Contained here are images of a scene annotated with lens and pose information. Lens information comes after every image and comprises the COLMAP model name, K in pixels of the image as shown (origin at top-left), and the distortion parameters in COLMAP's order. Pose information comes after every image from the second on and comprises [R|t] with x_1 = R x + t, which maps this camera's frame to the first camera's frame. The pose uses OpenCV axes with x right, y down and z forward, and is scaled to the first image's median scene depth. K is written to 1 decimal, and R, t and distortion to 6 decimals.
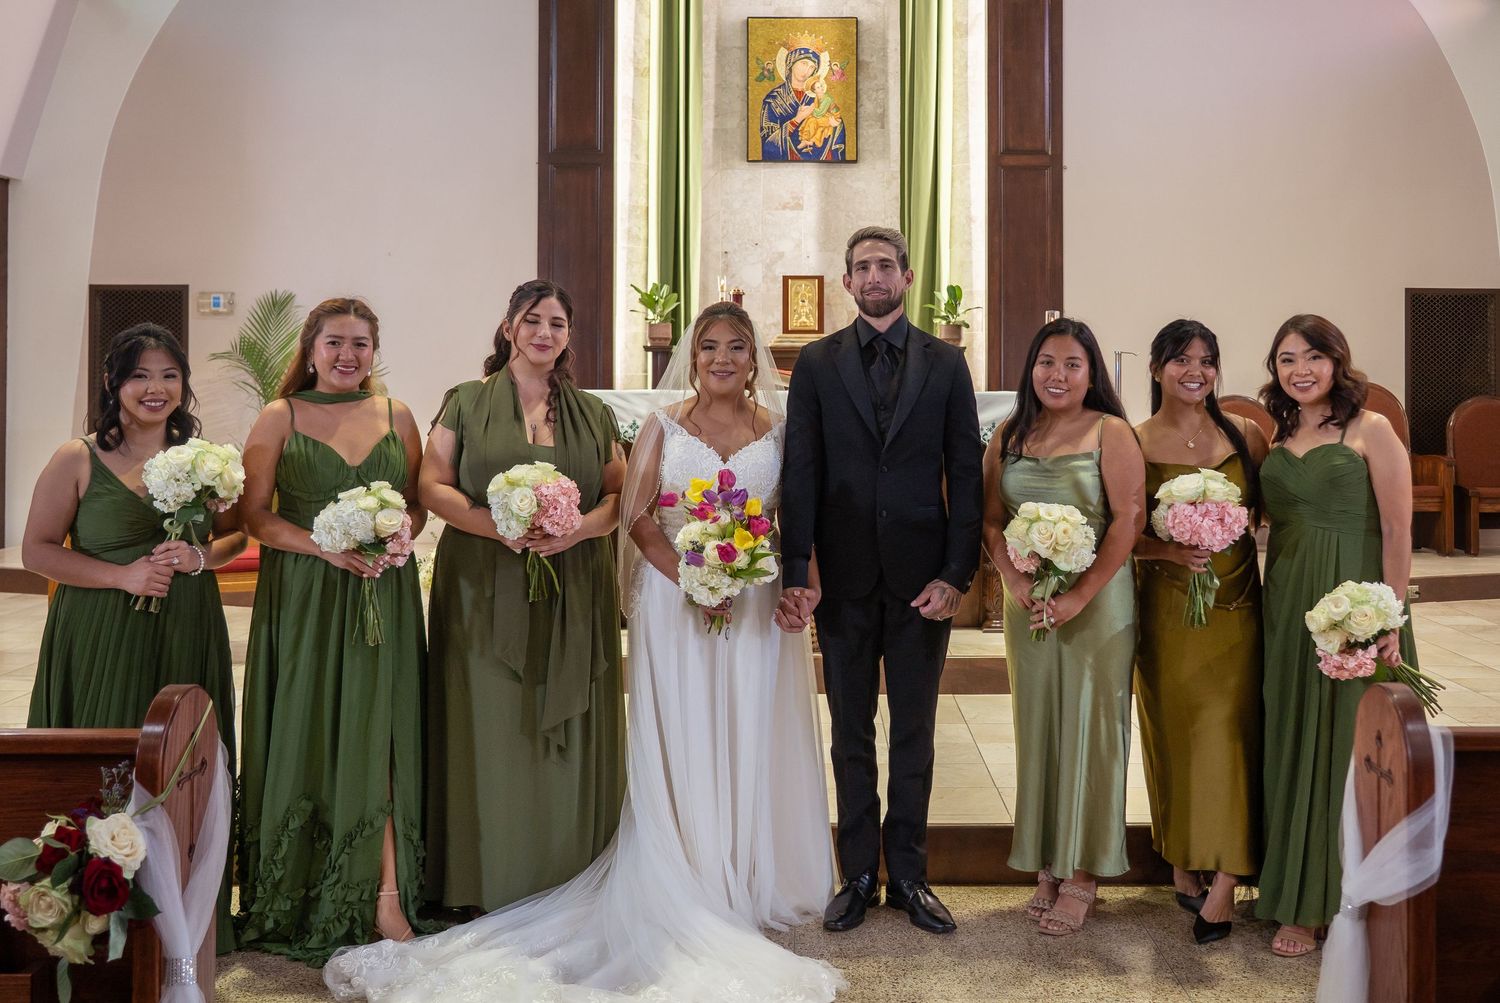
lens RADIAL K [[1520.7, 0, 838.1], [0, 1520.7, 361.3], [0, 0, 1]] dist [0.005467, 0.000000]
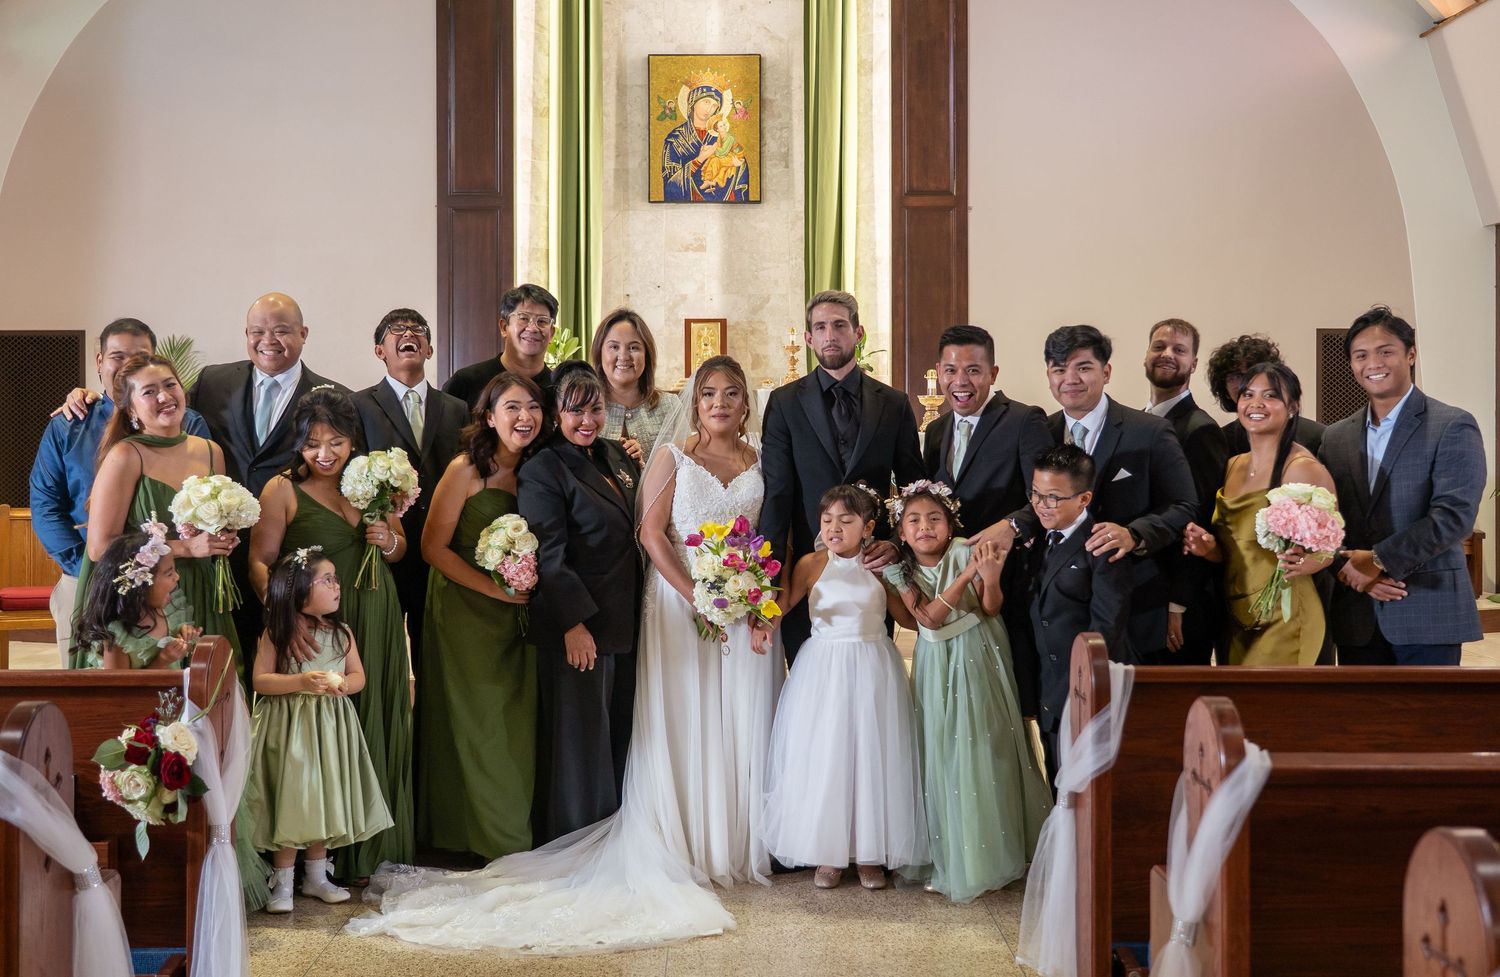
lens RADIAL K [[1747.2, 0, 756.4], [0, 1747.2, 443.2], [0, 0, 1]] dist [0.021237, 0.000000]
pose [[0.999976, -0.003288, -0.006087, 0.016196], [0.003408, 0.999796, 0.019923, 0.001939], [0.006021, -0.019944, 0.999783, -0.133178]]
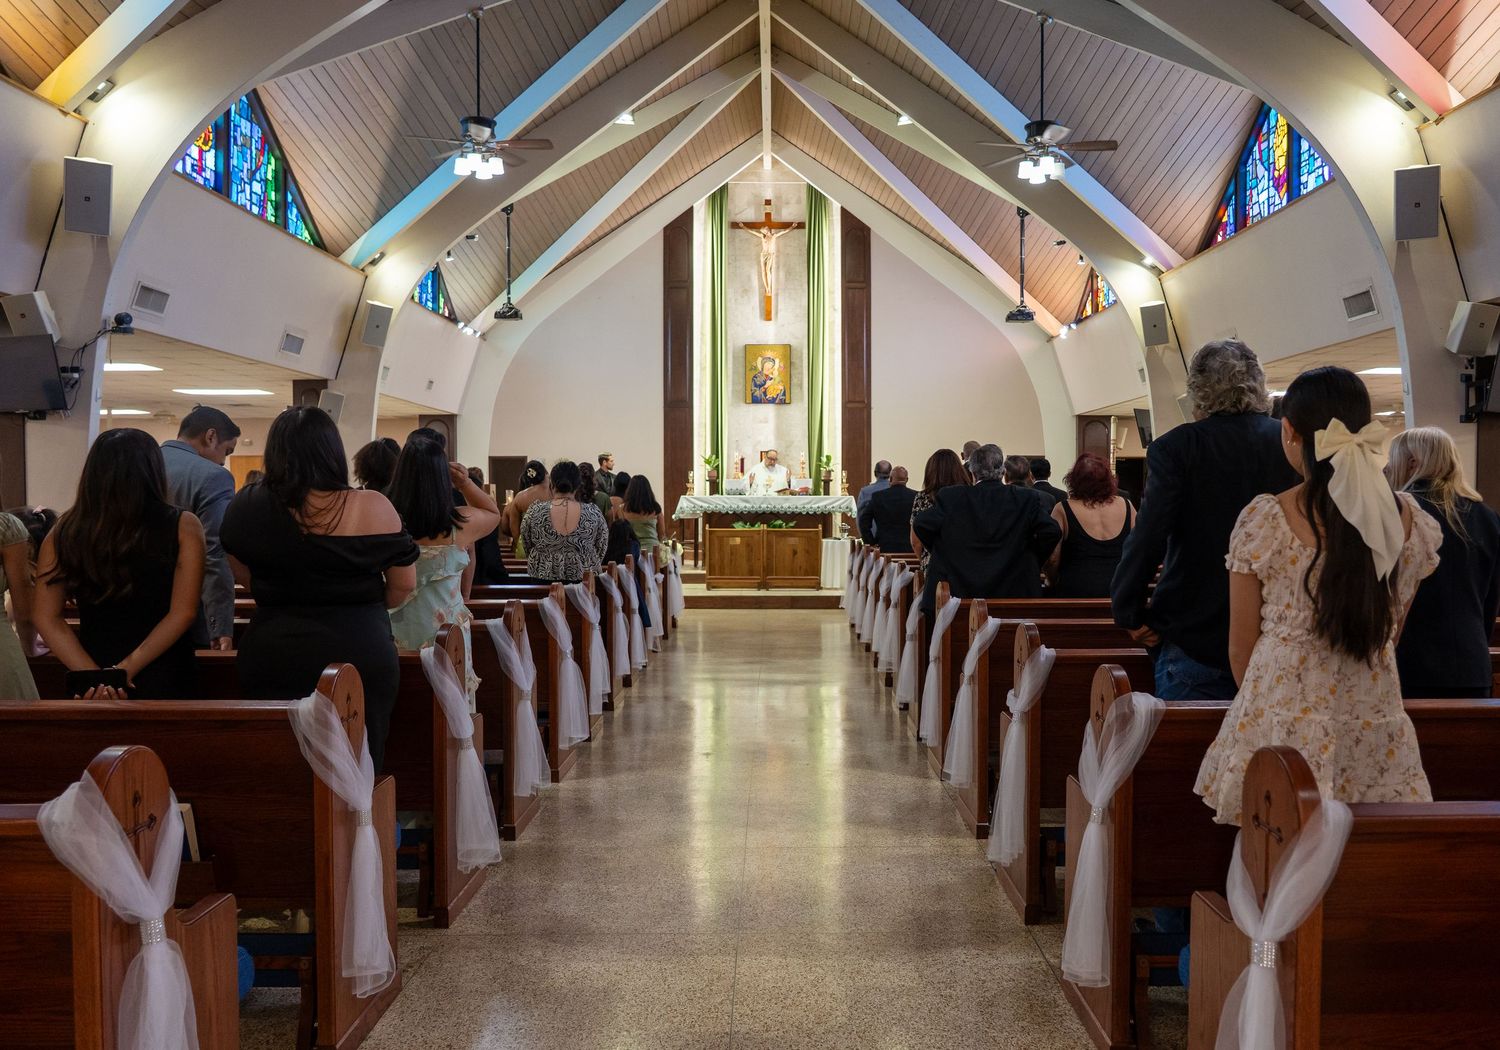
lens RADIAL K [[1322.2, 0, 802.5], [0, 1322.2, 548.8], [0, 0, 1]] dist [-0.014512, -0.020106]
pose [[0.999996, -0.002901, -0.000545, 0.032993], [0.002927, 0.998472, 0.055186, -0.015118], [0.000384, -0.055187, 0.998476, -1.157690]]
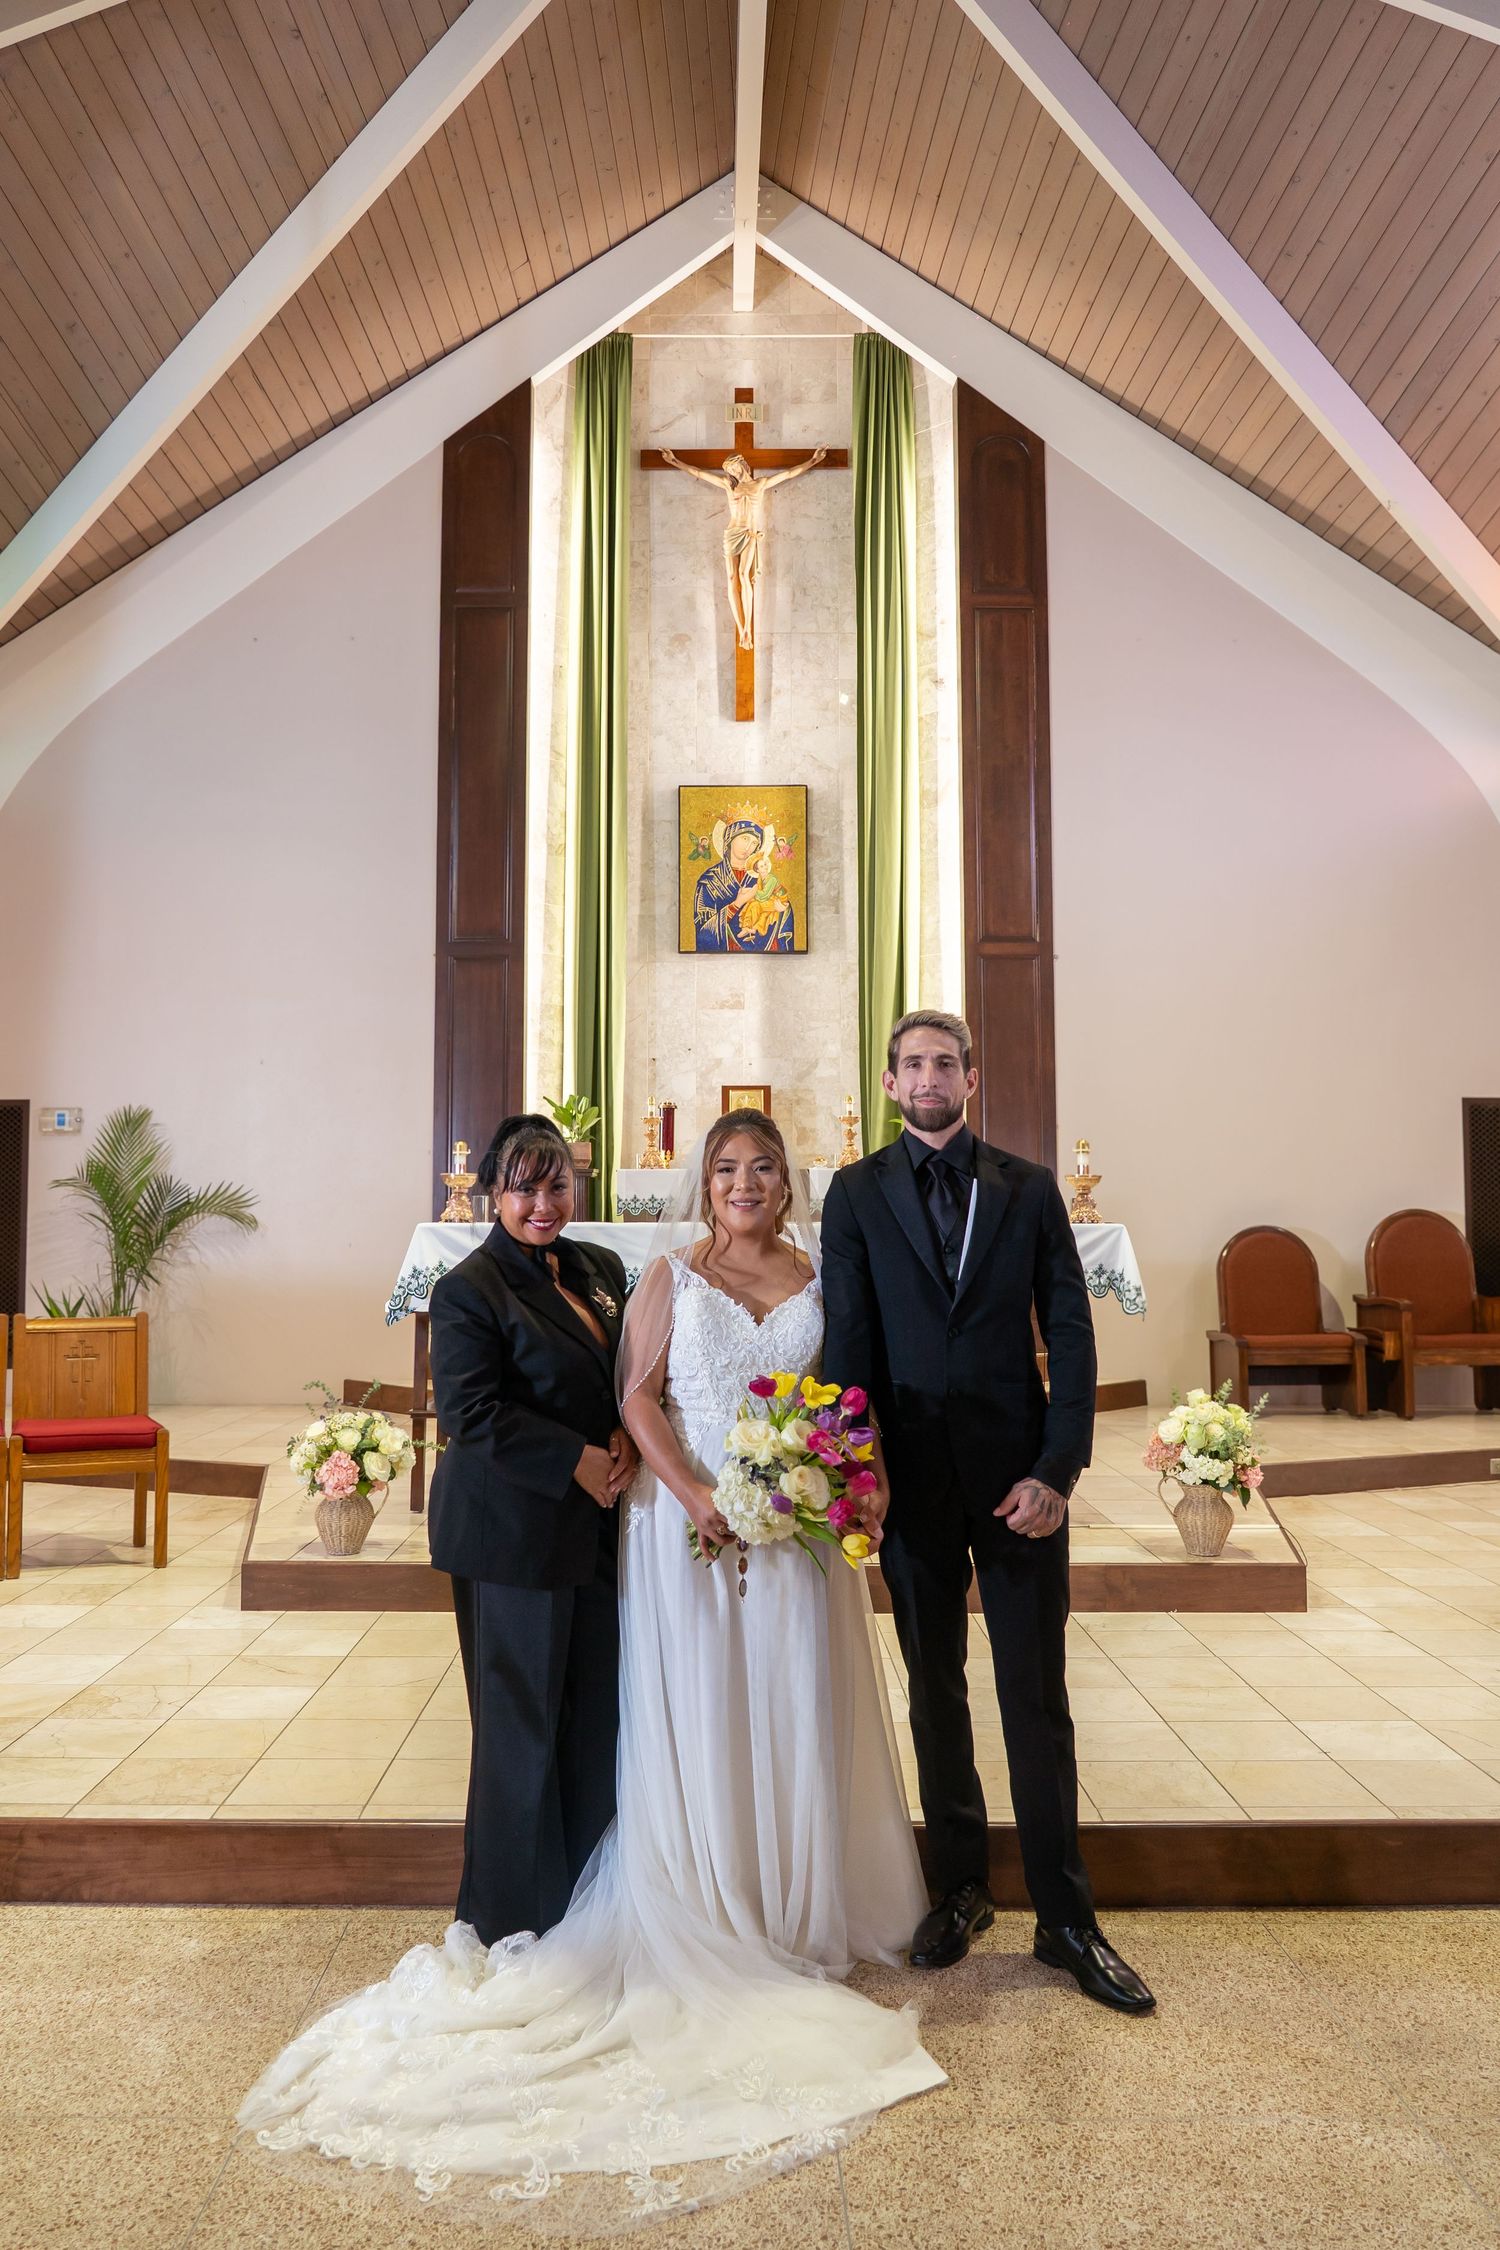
lens RADIAL K [[1652.8, 0, 709.5], [0, 1652.8, 1090.2], [0, 0, 1]] dist [-0.012606, -0.000604]
pose [[0.999791, -0.003178, -0.020193, -0.024347], [0.001964, 0.998206, -0.059845, 0.001143], [0.020347, 0.059793, 0.998003, 0.080442]]
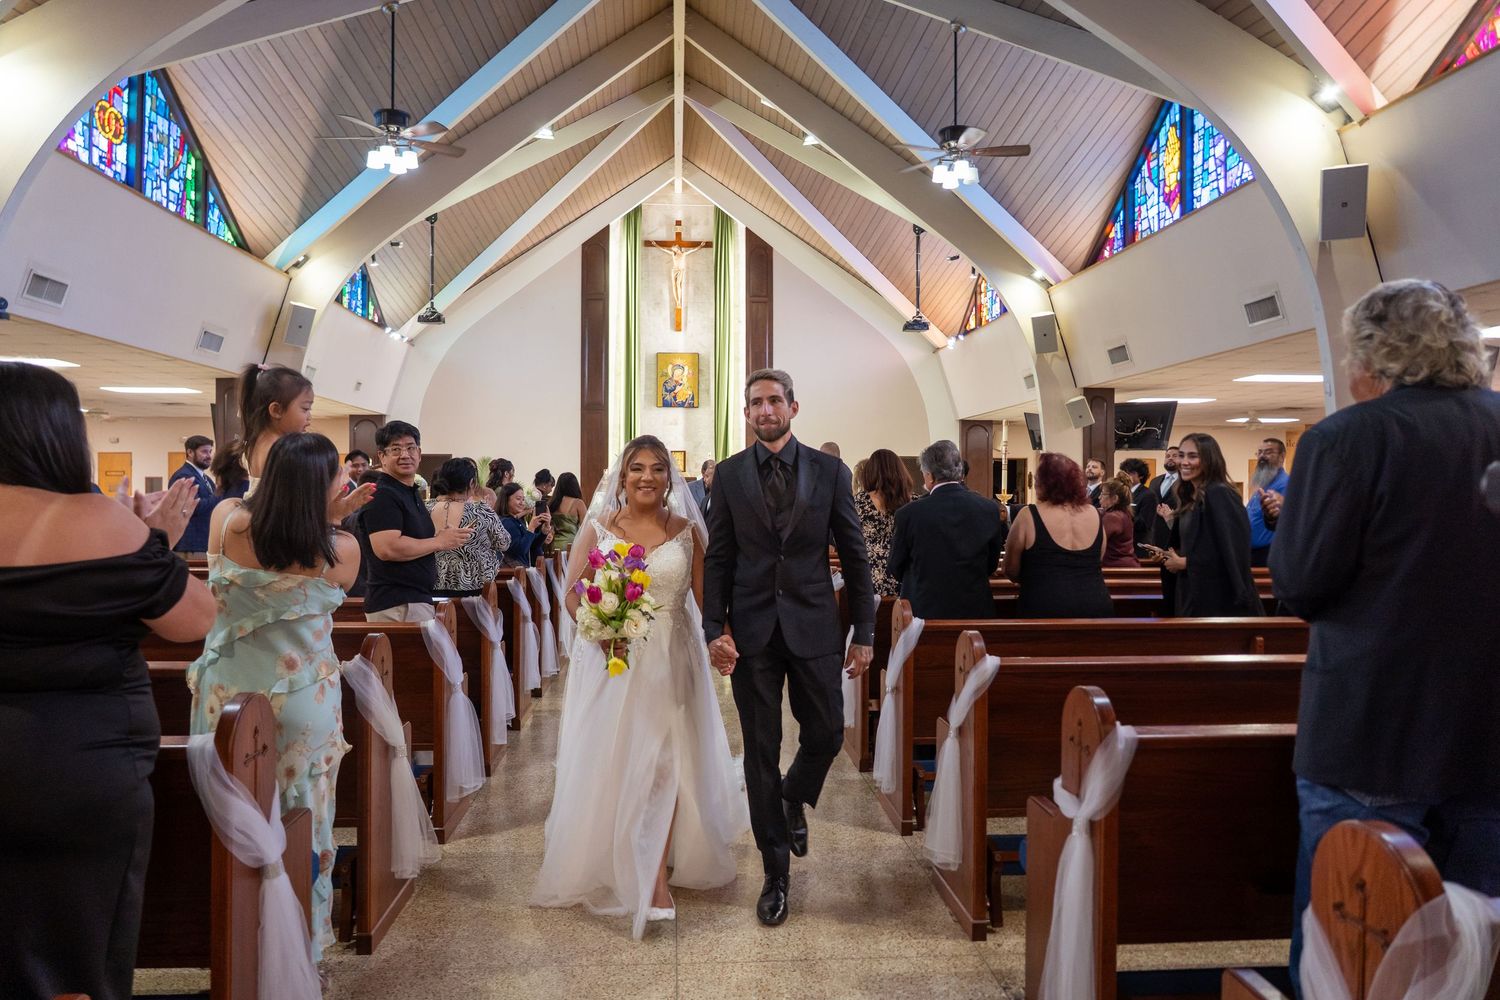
lens RADIAL K [[1101.9, 0, 757.2], [0, 1101.9, 504.8], [0, 0, 1]] dist [-0.012606, -0.000604]
pose [[0.998635, 0.000366, 0.052238, 0.015054], [-0.001871, 0.999584, 0.028774, -0.016269], [-0.052206, -0.028832, 0.998220, -0.952916]]
